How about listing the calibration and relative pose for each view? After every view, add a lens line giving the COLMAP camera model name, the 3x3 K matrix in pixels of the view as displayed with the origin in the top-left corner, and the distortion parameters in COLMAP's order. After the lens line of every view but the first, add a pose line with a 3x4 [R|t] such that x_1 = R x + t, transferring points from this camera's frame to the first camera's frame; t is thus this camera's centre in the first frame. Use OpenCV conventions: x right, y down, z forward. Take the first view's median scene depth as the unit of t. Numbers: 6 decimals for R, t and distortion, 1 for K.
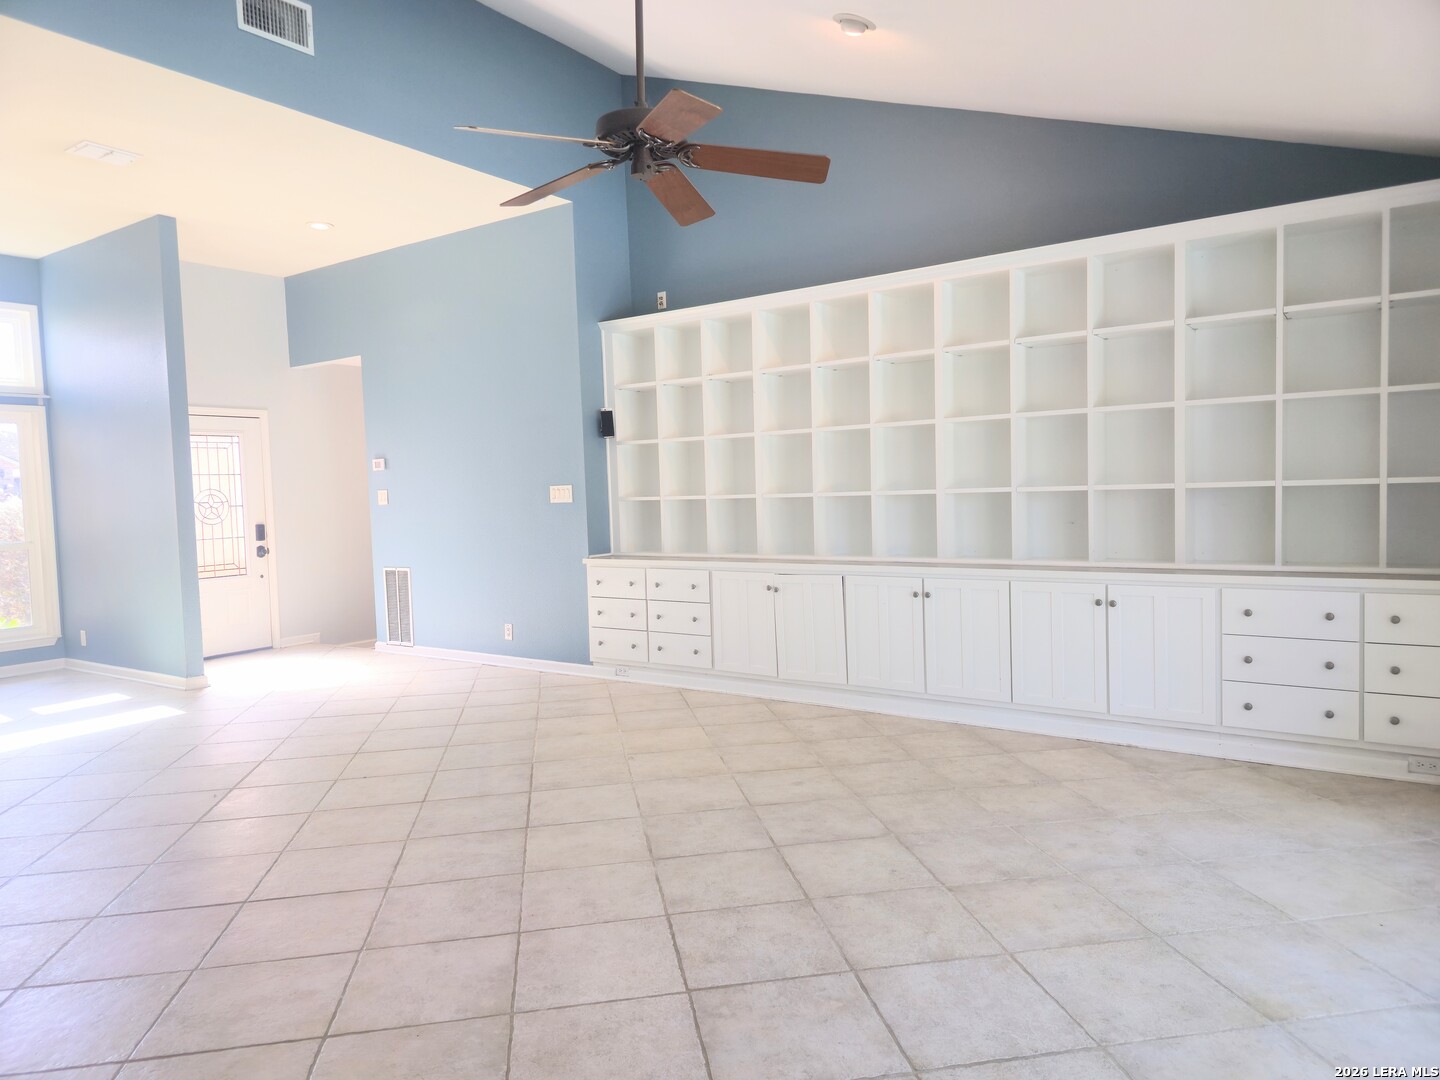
lens RADIAL K [[951.0, 0, 723.4], [0, 951.0, 525.6], [0, 0, 1]] dist [0.053827, -0.042610]
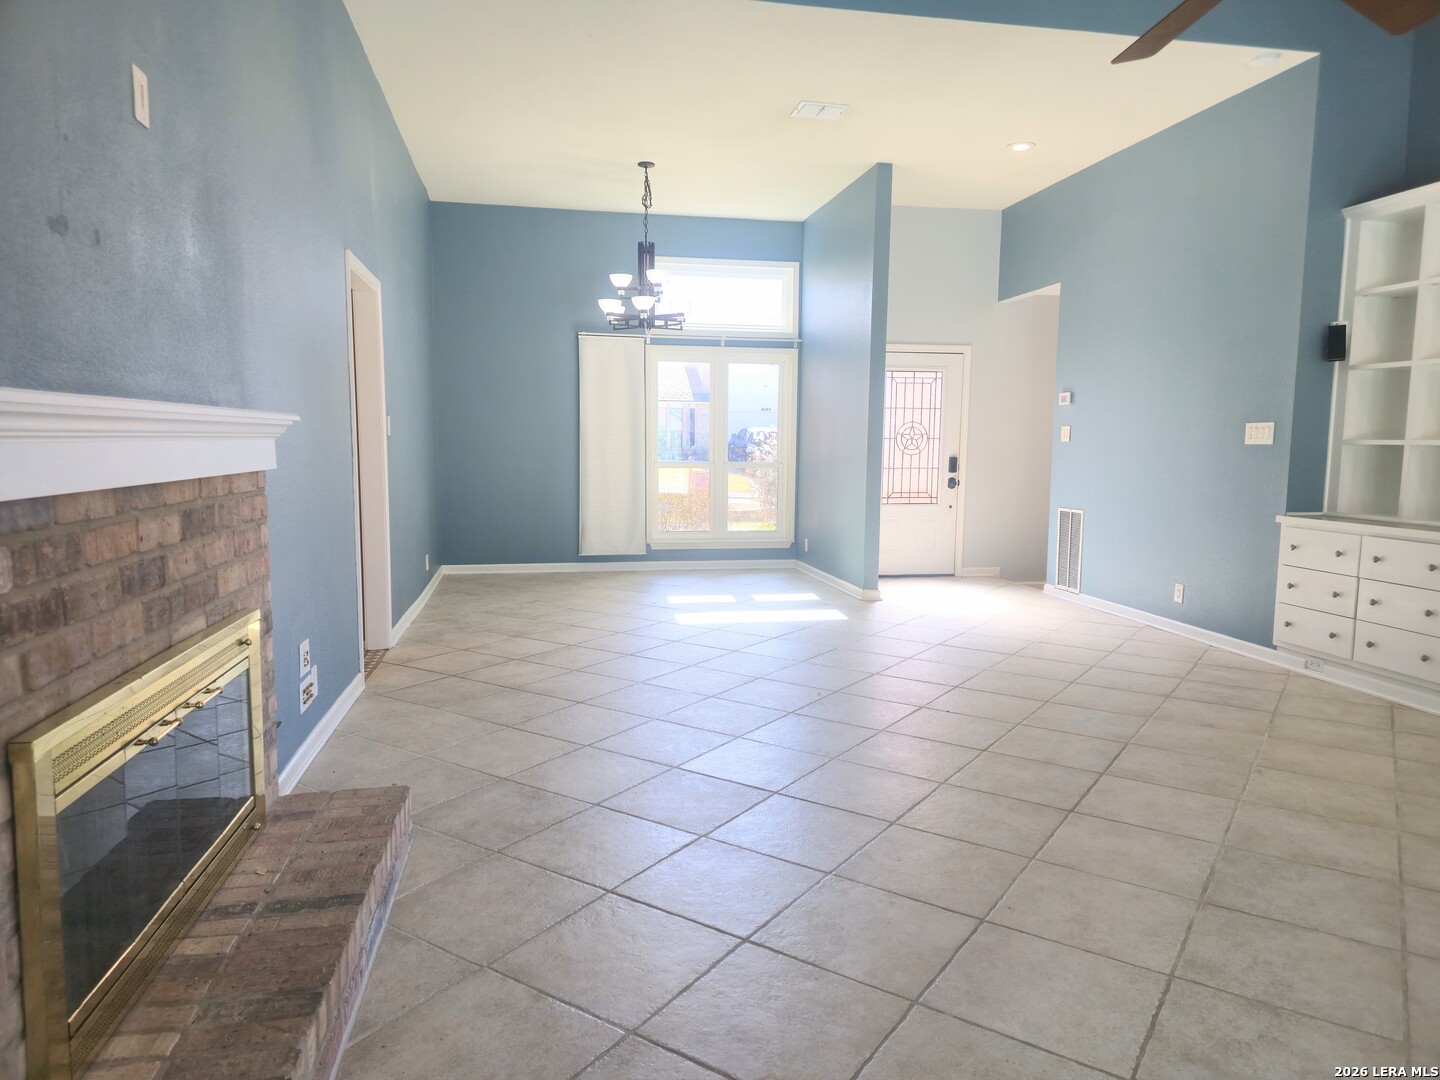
lens RADIAL K [[951.0, 0, 714.2], [0, 951.0, 542.5], [0, 0, 1]] dist [0.053827, -0.042610]
pose [[0.713321, 0.111333, -0.691938, 0.075611], [-0.059548, 0.993359, 0.098443, 0.005412], [0.698303, -0.029018, 0.715214, 0.092325]]
